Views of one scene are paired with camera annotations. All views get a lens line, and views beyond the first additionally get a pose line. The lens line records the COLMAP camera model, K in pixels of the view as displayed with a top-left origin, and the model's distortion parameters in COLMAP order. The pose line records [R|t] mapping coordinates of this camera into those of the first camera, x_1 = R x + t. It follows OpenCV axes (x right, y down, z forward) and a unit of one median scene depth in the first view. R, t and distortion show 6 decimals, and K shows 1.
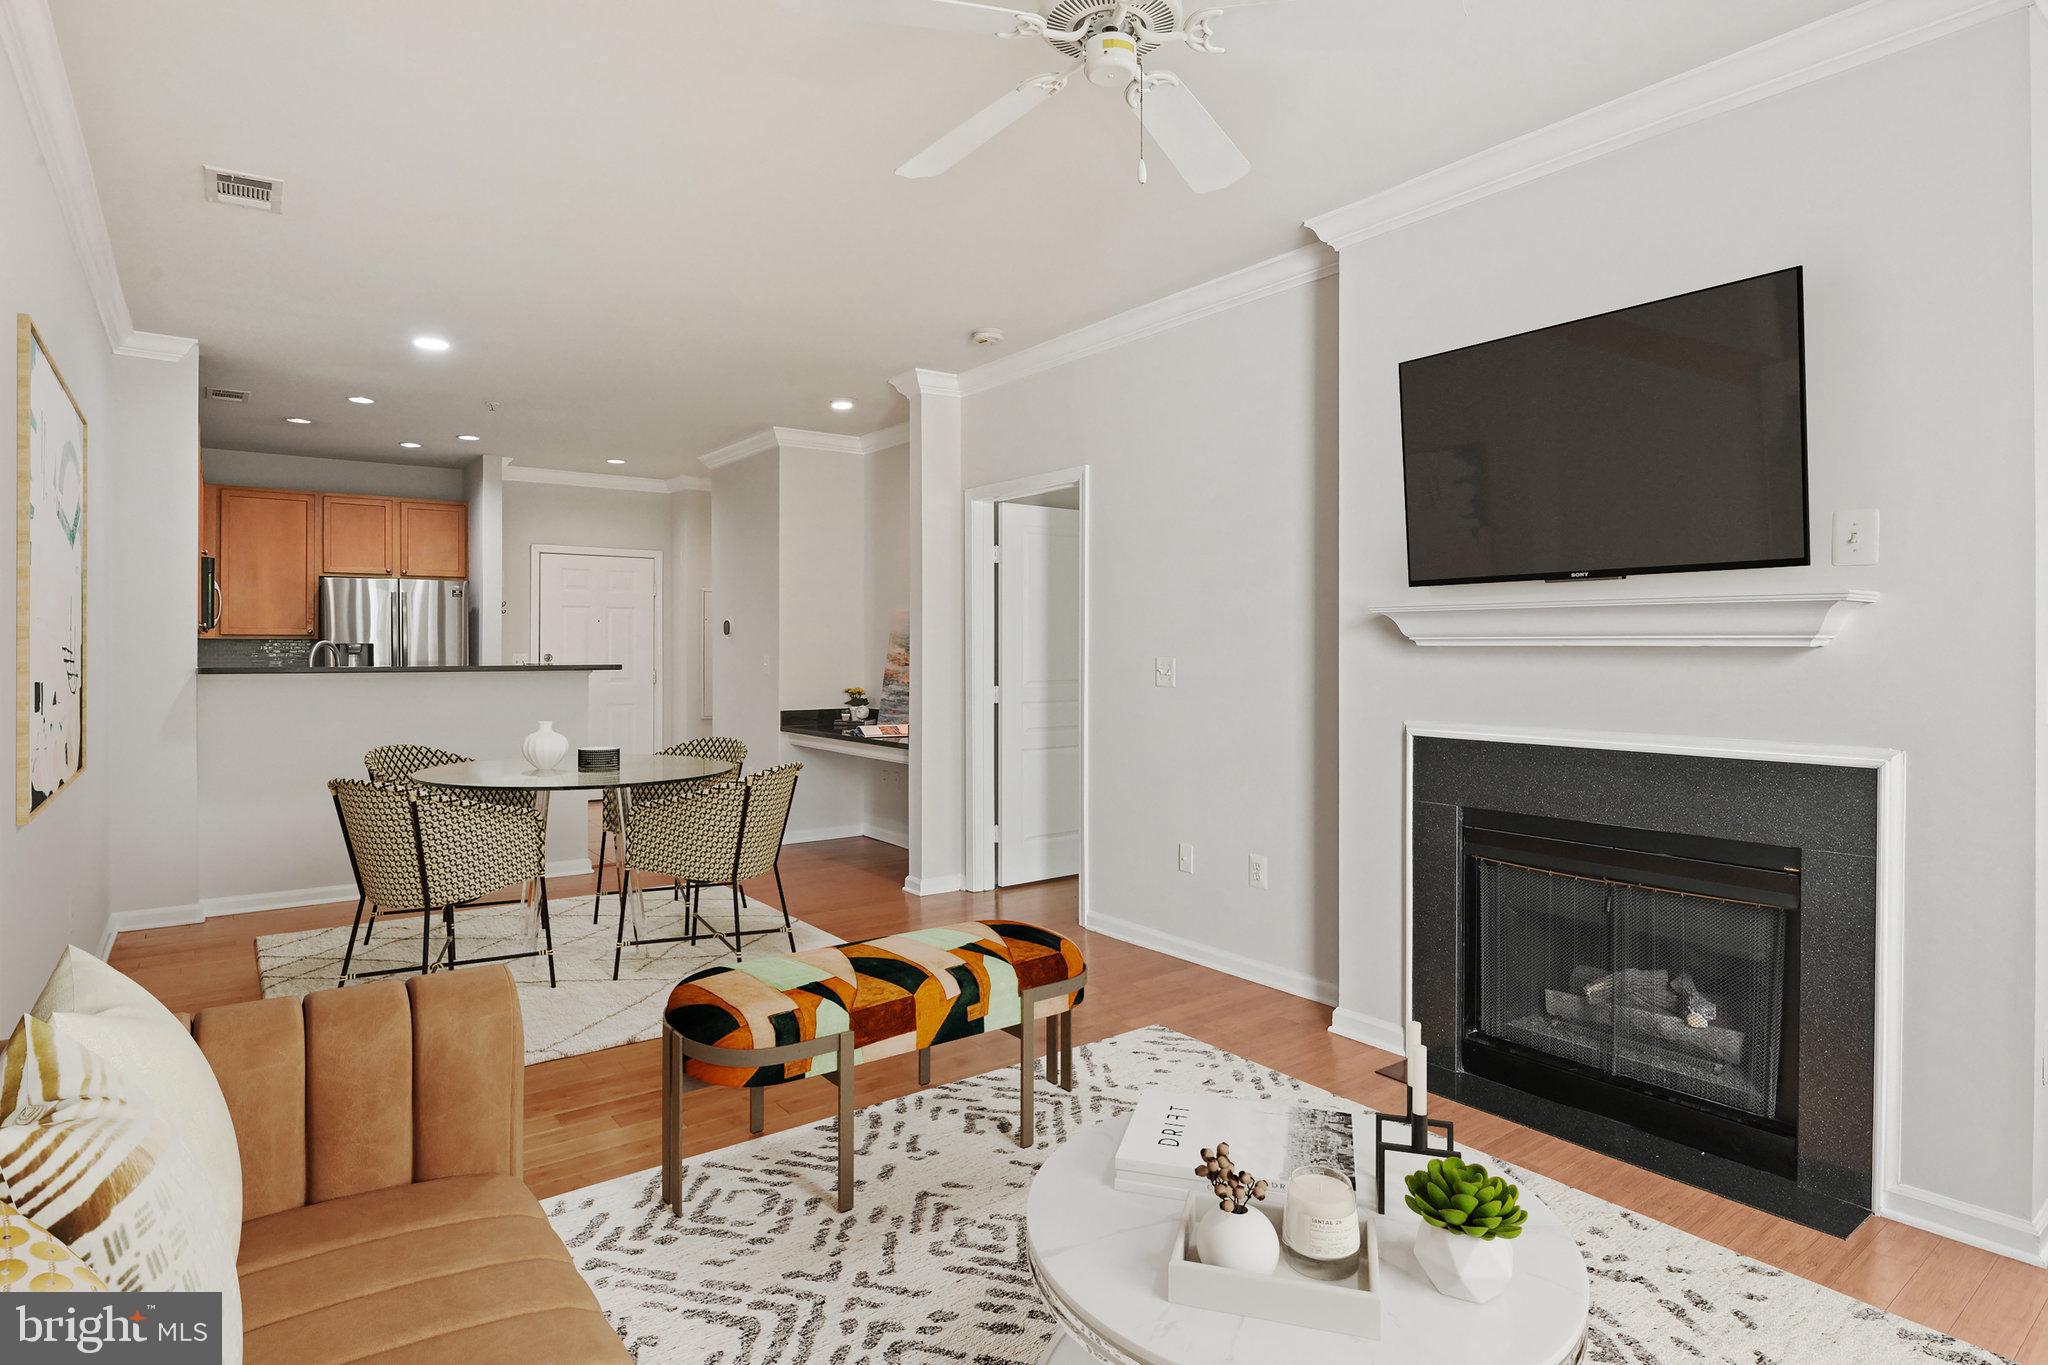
lens RADIAL K [[1089.6, 0, 1023.7], [0, 1089.6, 653.2], [0, 0, 1]] dist [-0.000959, -0.000577]
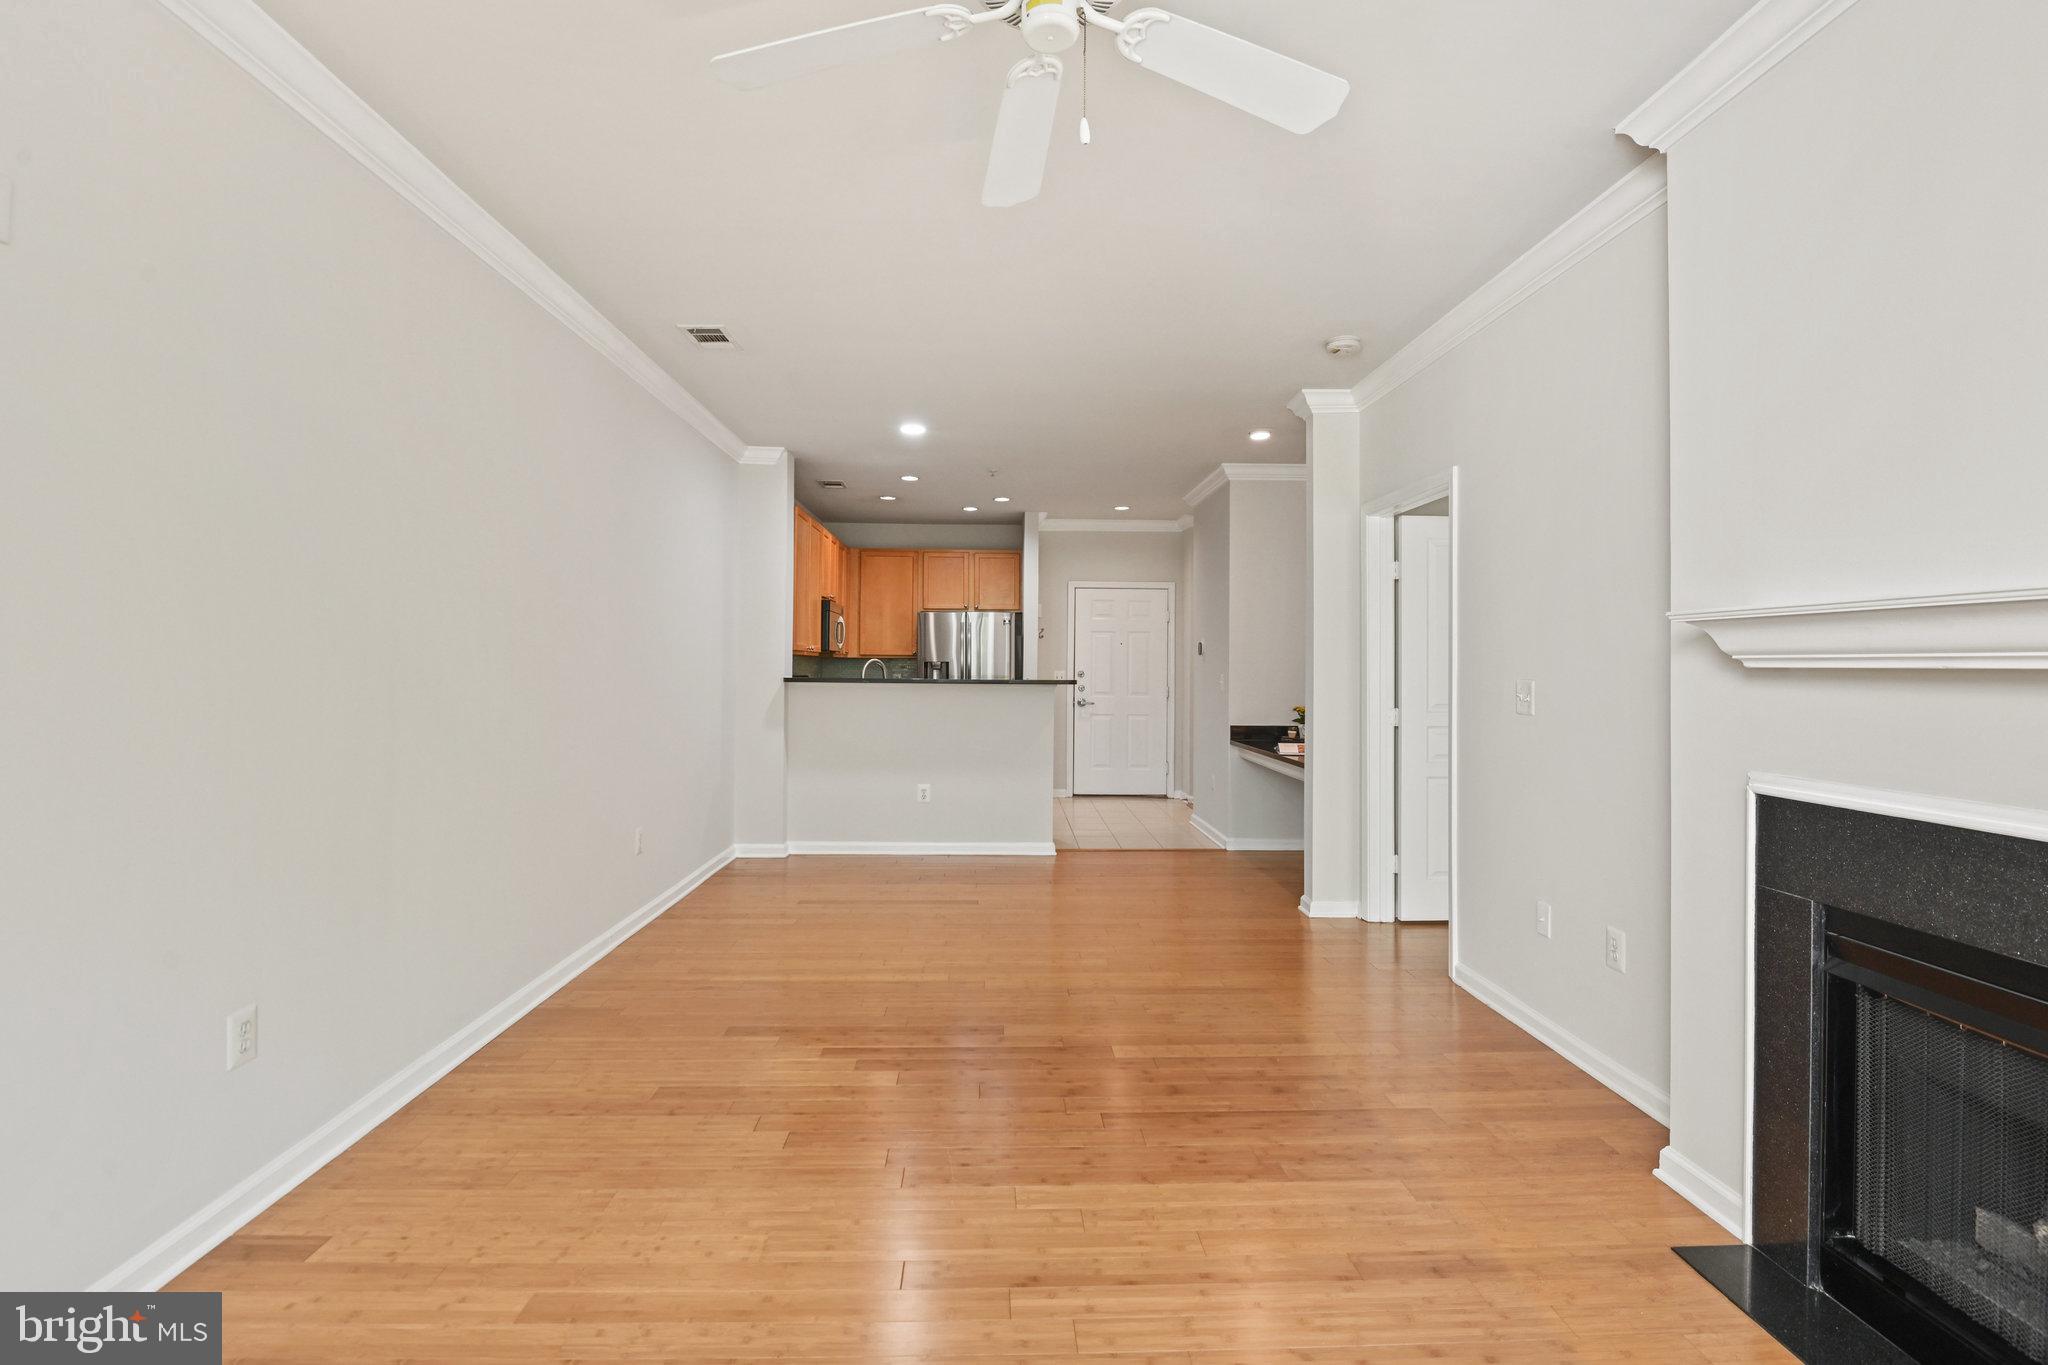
lens RADIAL K [[965.7, 0, 1024.6], [0, 965.7, 654.3], [0, 0, 1]] dist [0.002299, -0.006884]
pose [[0.821299, 0.000026, -0.570498, 0.189878], [-0.011192, 0.999808, -0.016067, 0.000062], [0.570388, 0.019581, 0.821142, 0.120358]]
